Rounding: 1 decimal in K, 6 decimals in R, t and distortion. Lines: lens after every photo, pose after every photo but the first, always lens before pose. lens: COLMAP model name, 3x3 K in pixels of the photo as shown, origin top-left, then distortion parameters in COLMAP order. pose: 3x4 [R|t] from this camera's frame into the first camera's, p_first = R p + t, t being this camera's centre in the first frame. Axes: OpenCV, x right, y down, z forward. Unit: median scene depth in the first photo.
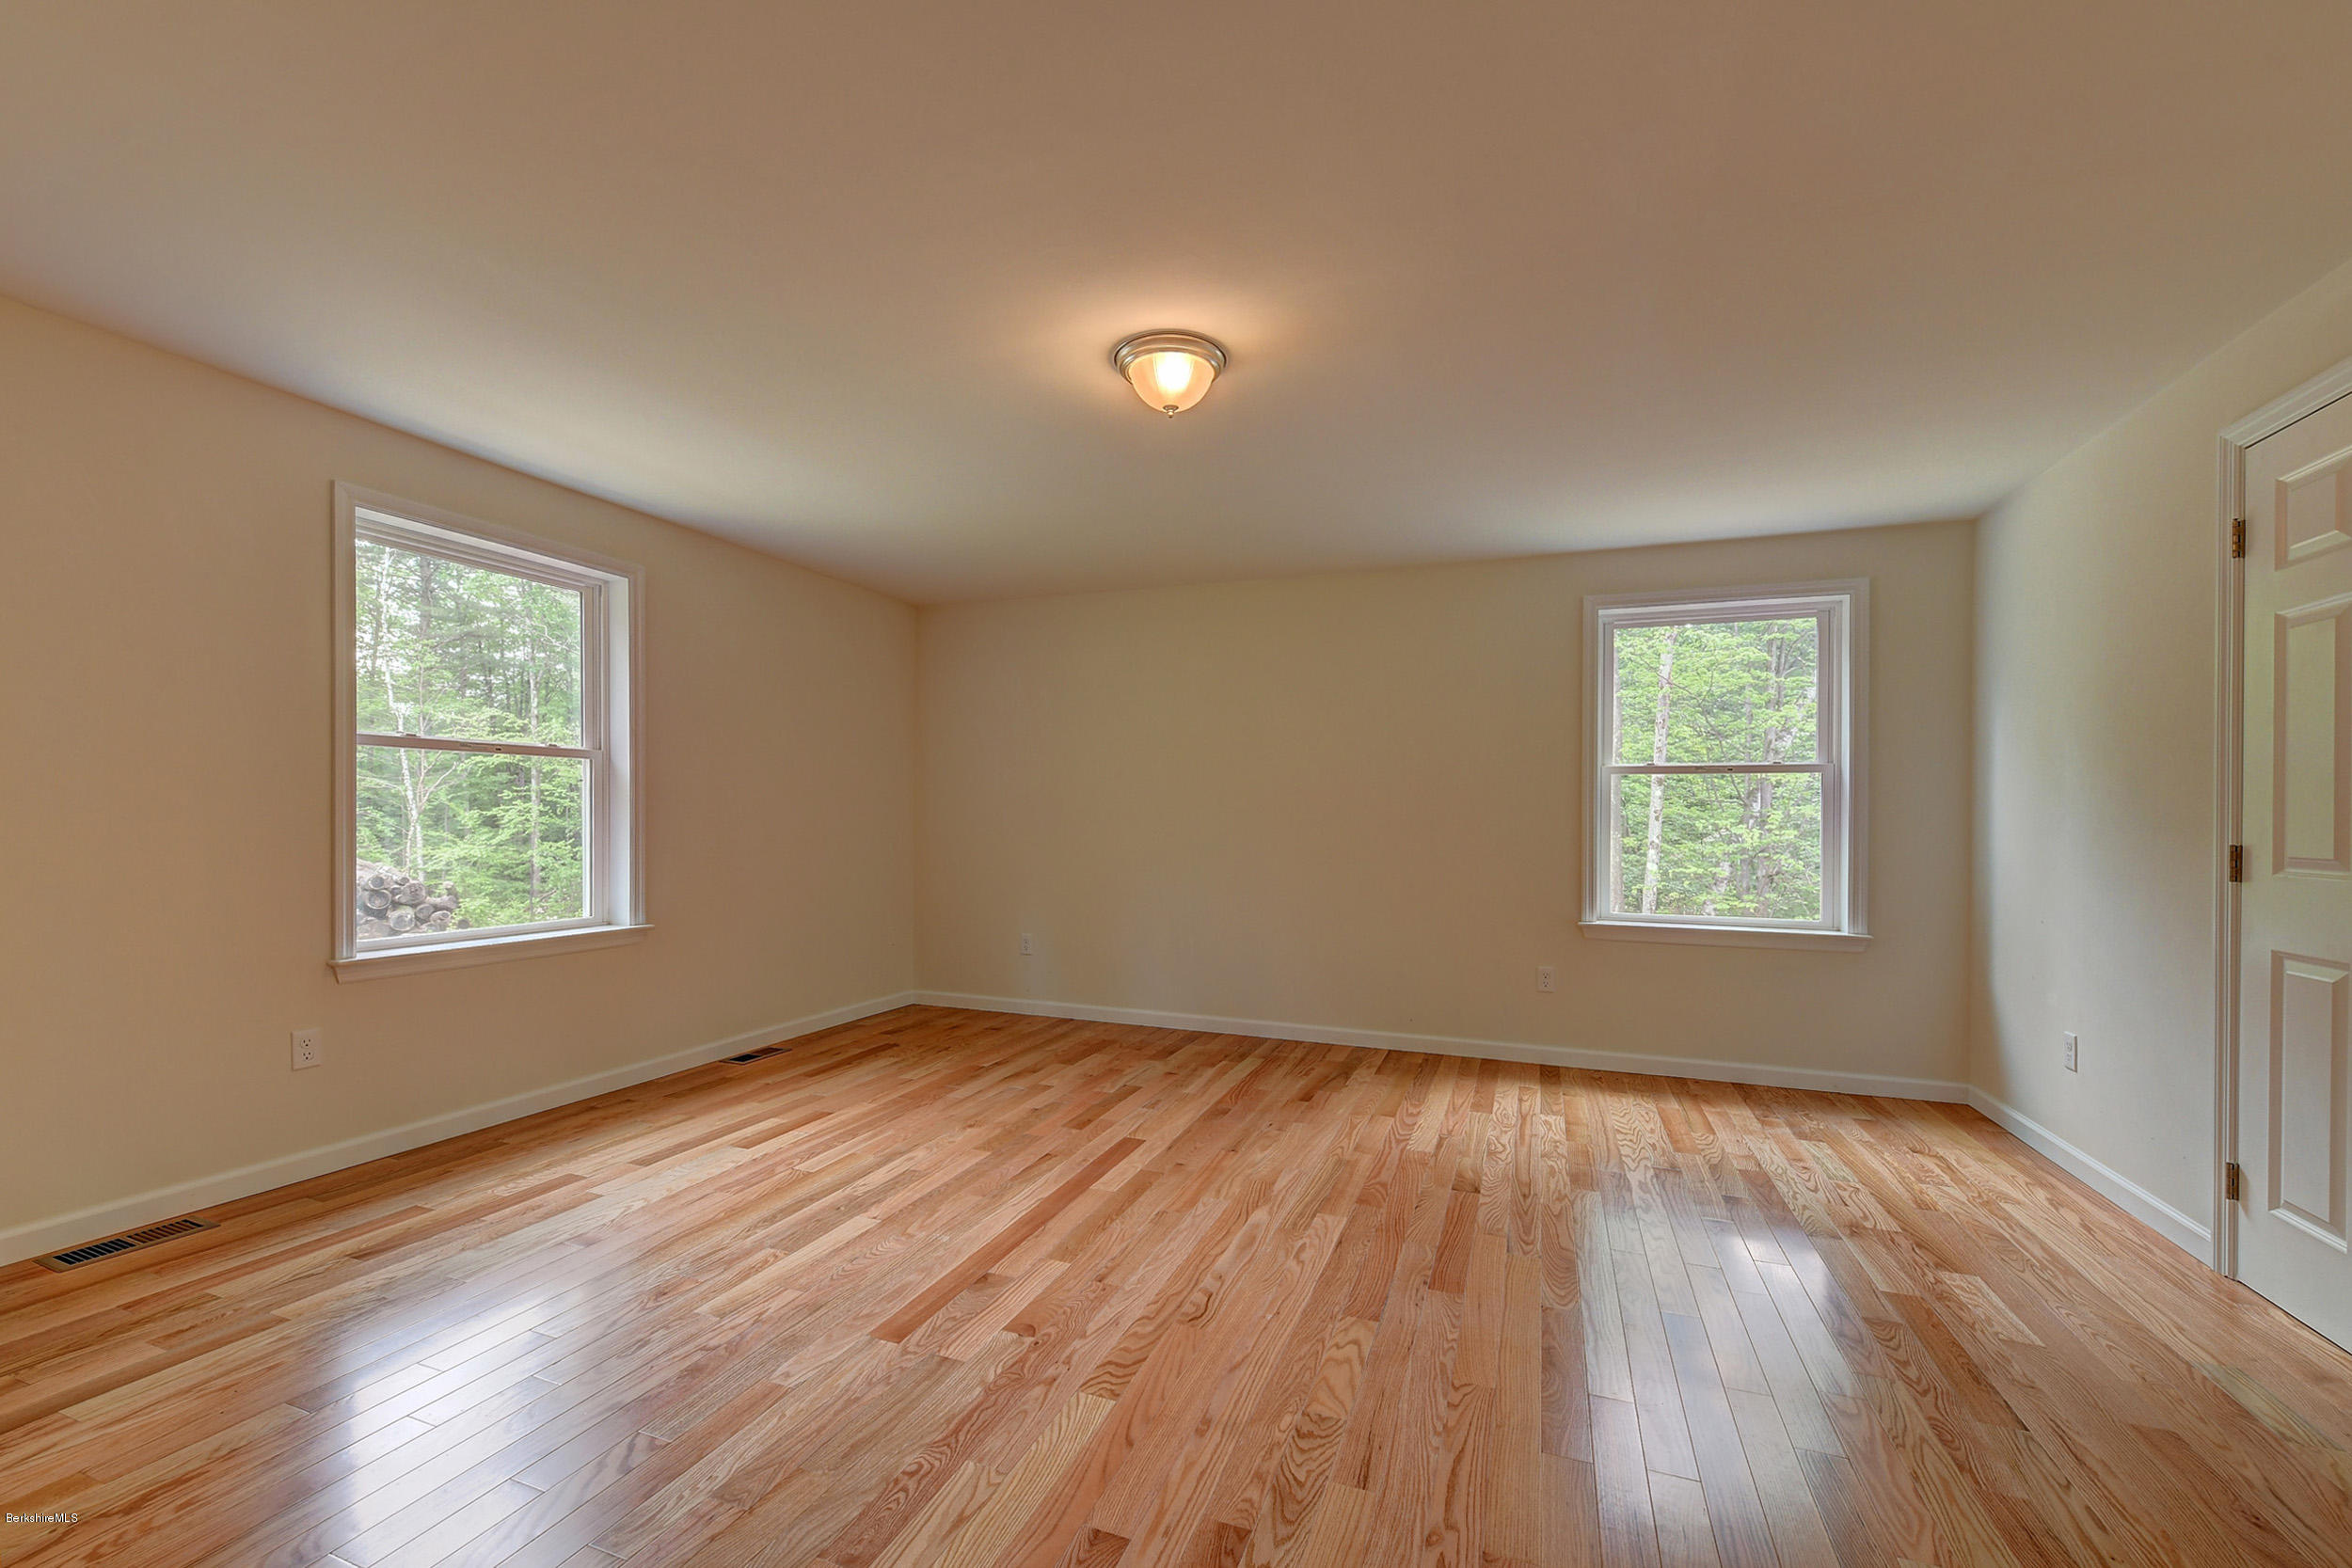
lens RADIAL K [[950.8, 0, 1192.1], [0, 950.8, 805.5], [0, 0, 1]] dist [-0.000429, -0.000945]
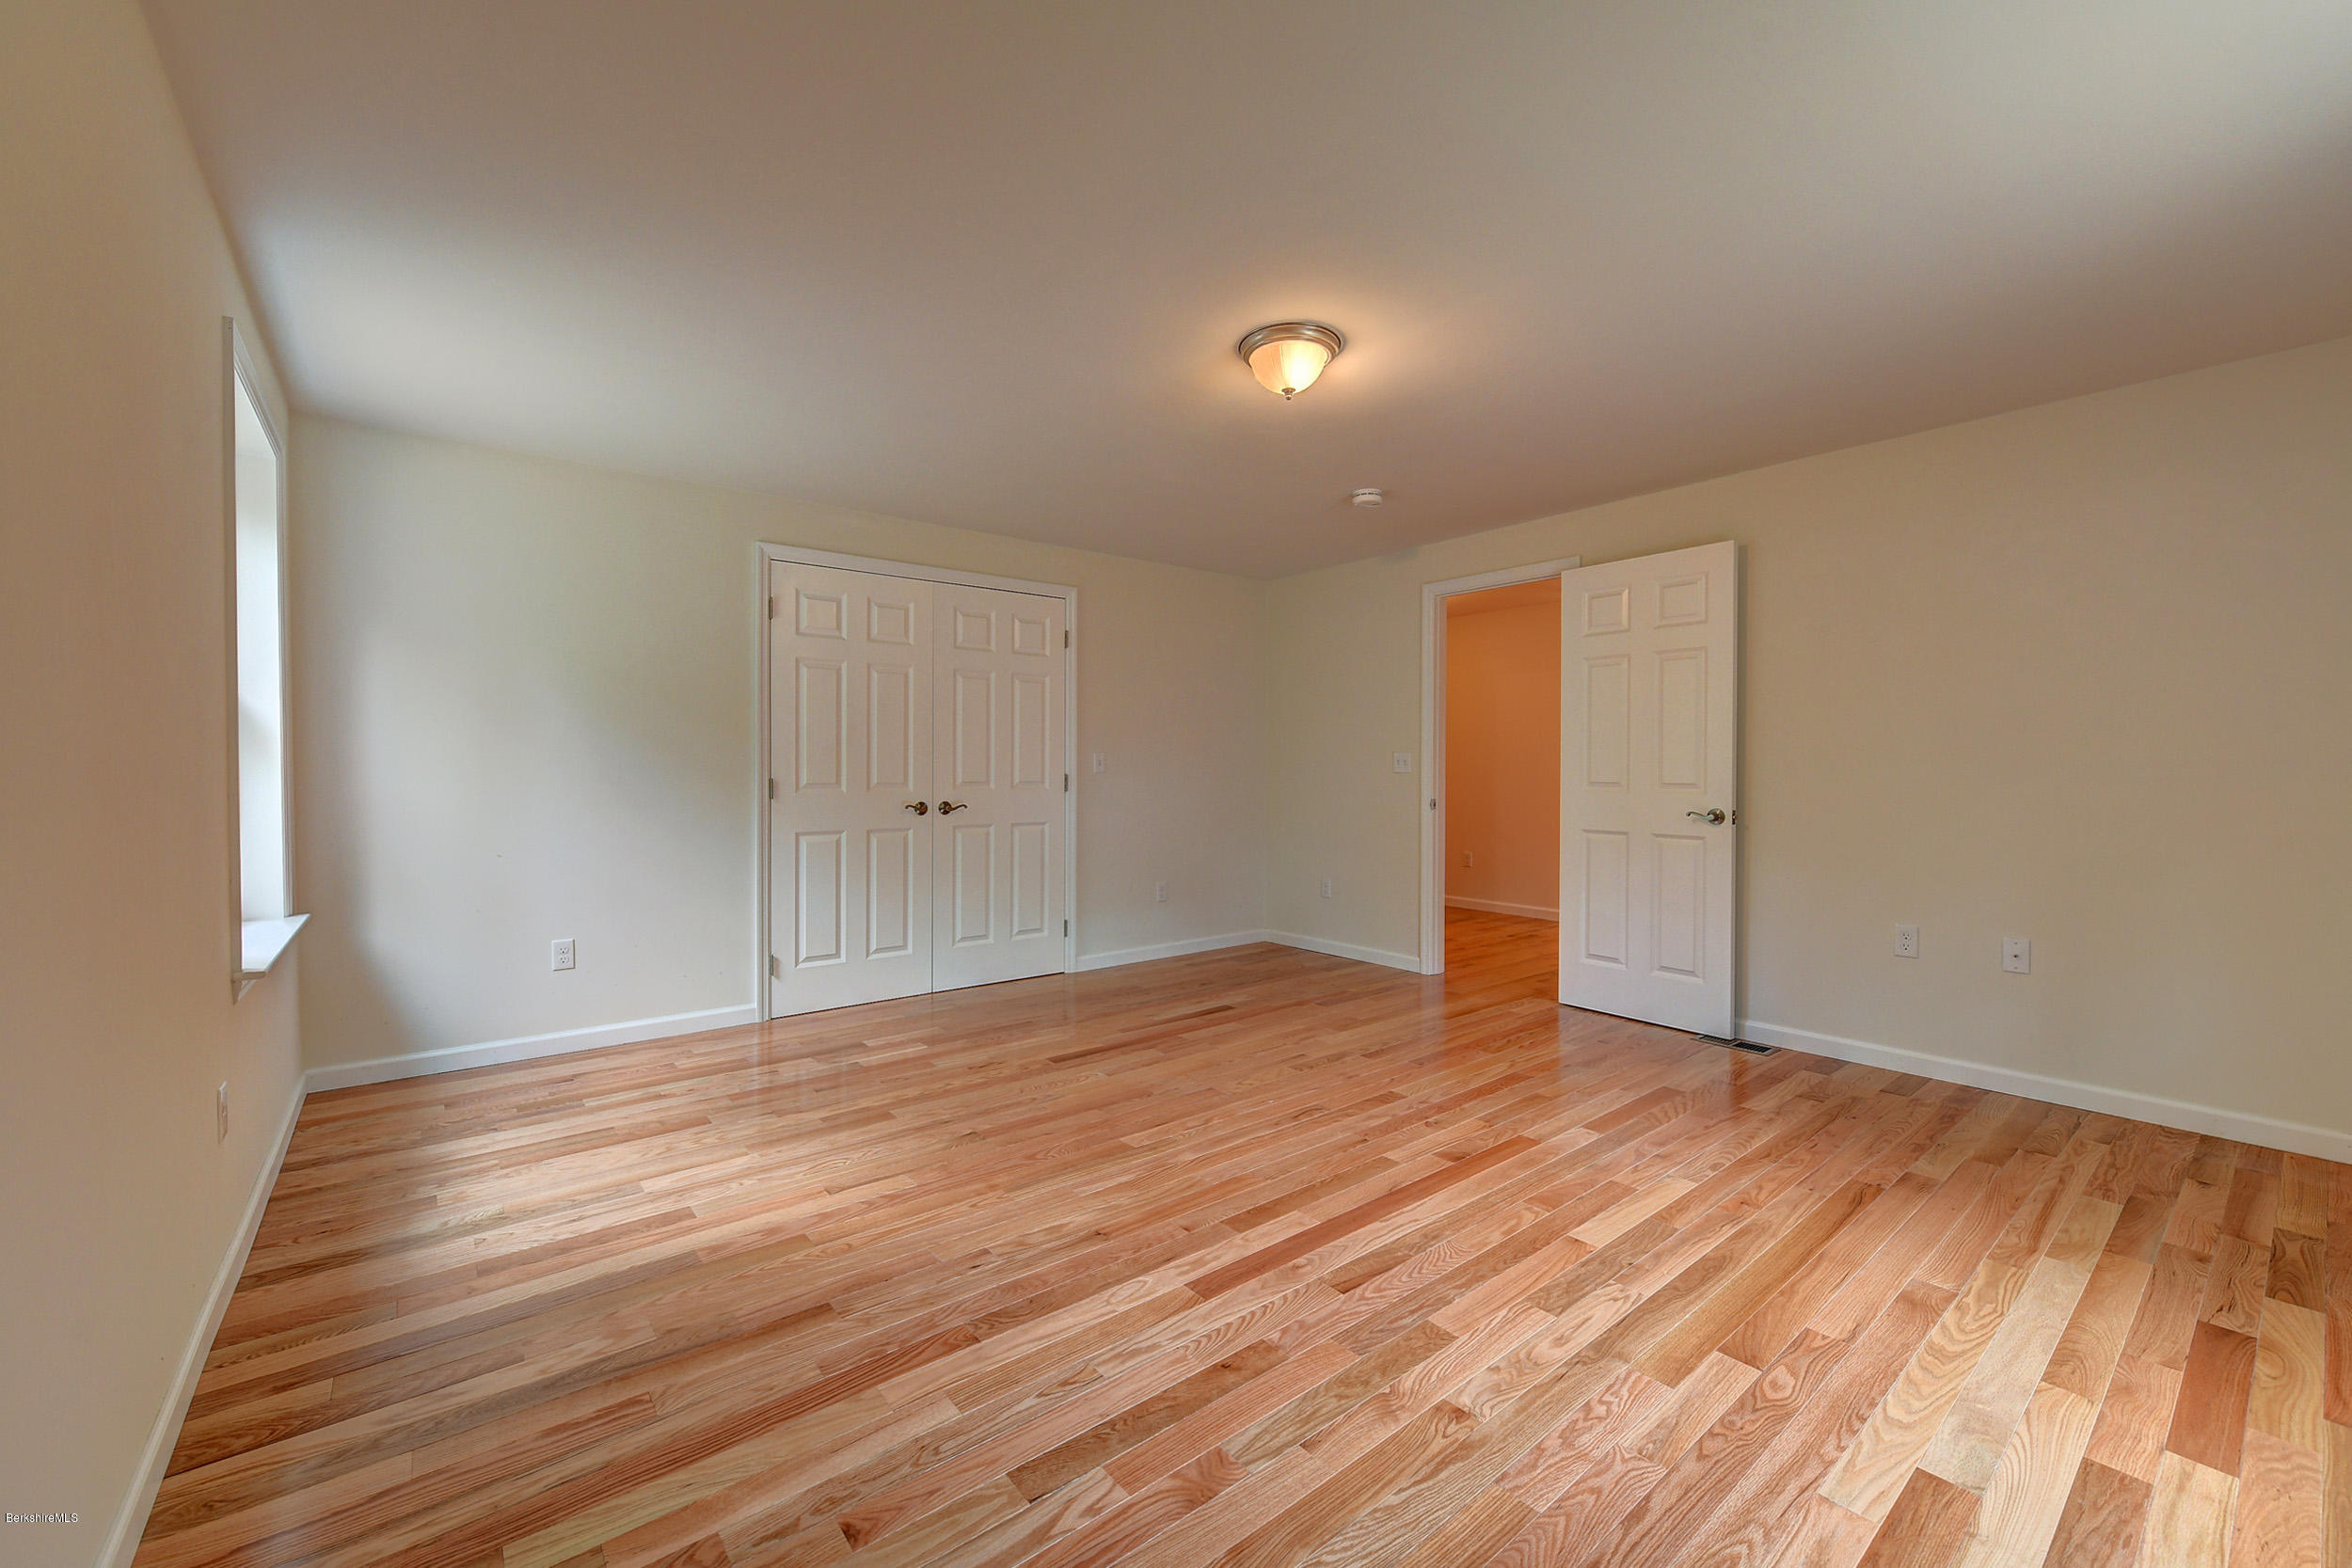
lens RADIAL K [[950.8, 0, 1196.2], [0, 950.8, 779.2], [0, 0, 1]] dist [-0.000429, -0.000945]
pose [[-0.865605, -0.017662, 0.500415, -0.386680], [-0.016942, 0.999839, 0.005984, 0.009663], [-0.500440, -0.003299, -0.865765, 1.623793]]
